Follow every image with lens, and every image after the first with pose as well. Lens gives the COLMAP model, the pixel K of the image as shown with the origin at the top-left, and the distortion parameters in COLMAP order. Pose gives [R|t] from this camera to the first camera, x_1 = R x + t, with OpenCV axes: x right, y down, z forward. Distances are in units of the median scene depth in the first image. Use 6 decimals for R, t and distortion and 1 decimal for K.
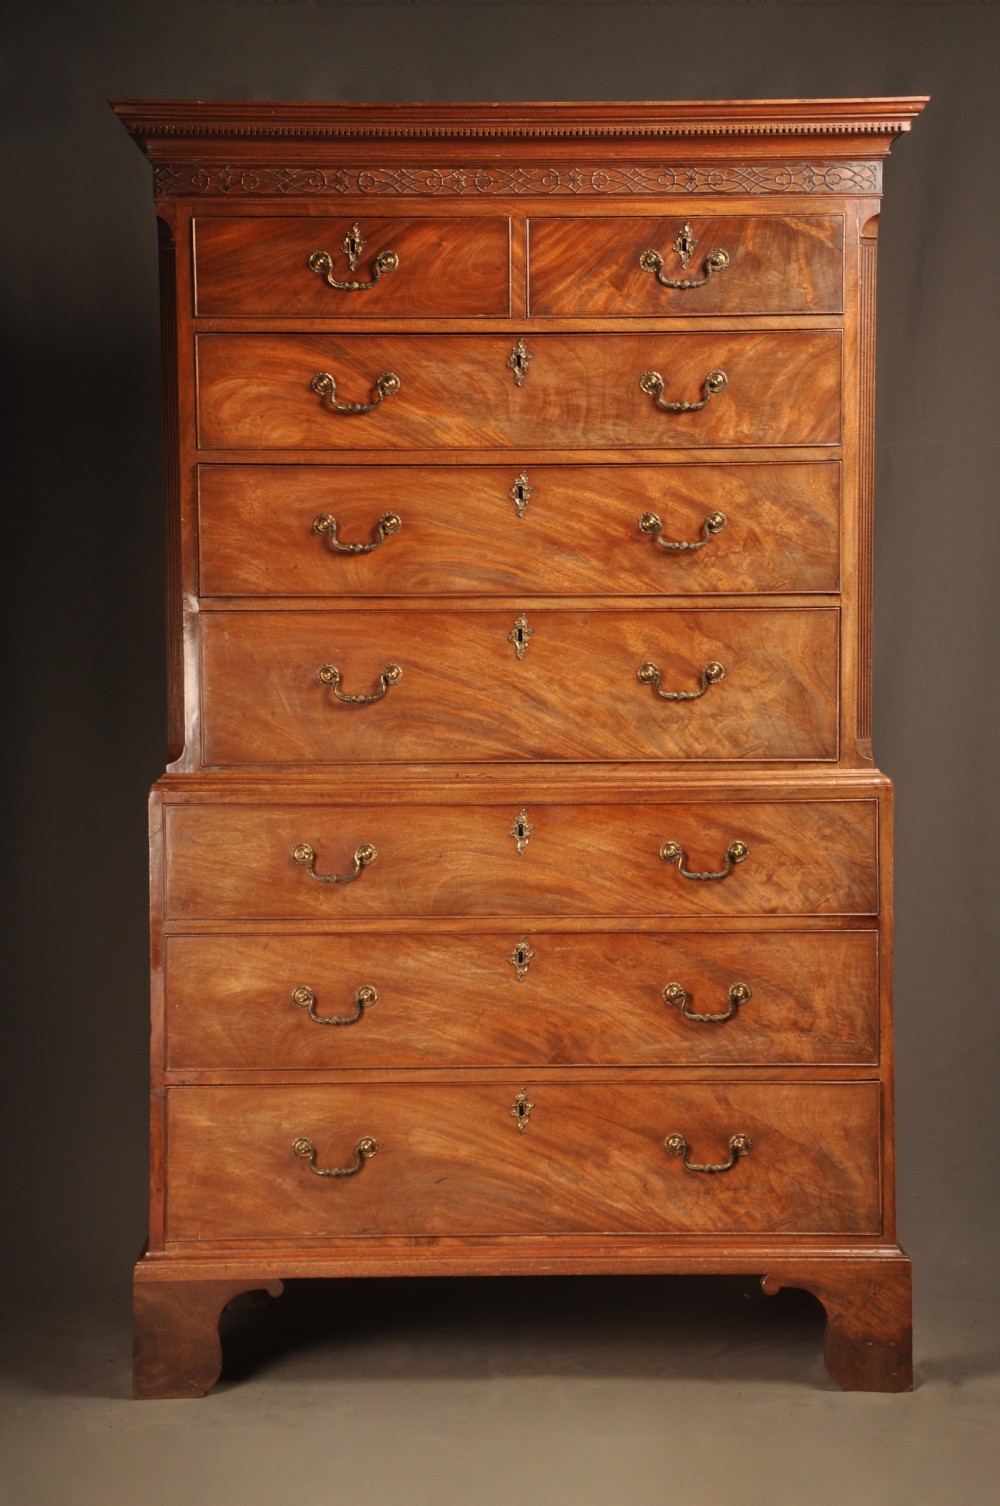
lens RADIAL K [[2612.2, 0, 500.0], [0, 2612.2, 753.0], [0, 0, 1]] dist [0.244854, 0.007937]
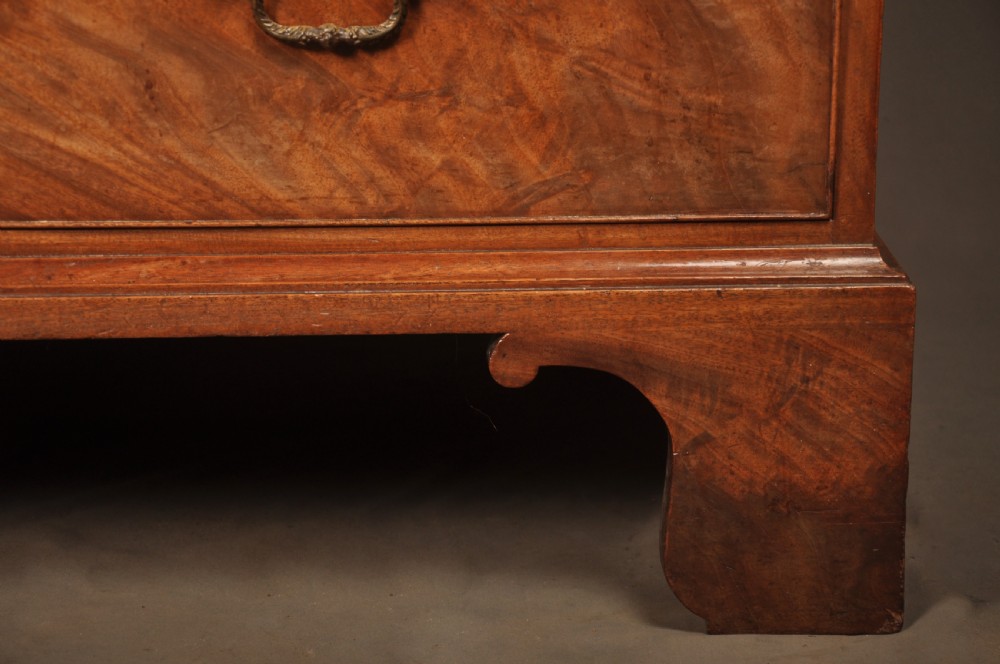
lens RADIAL K [[1734.5, 0, 500.0], [0, 1734.5, 332.0], [0, 0, 1]] dist [0.244854, 0.007937]
pose [[0.999392, -0.005222, -0.034458, 0.108900], [0.012878, 0.974066, 0.225898, 0.144822], [0.032385, -0.226205, 0.973541, 0.774431]]
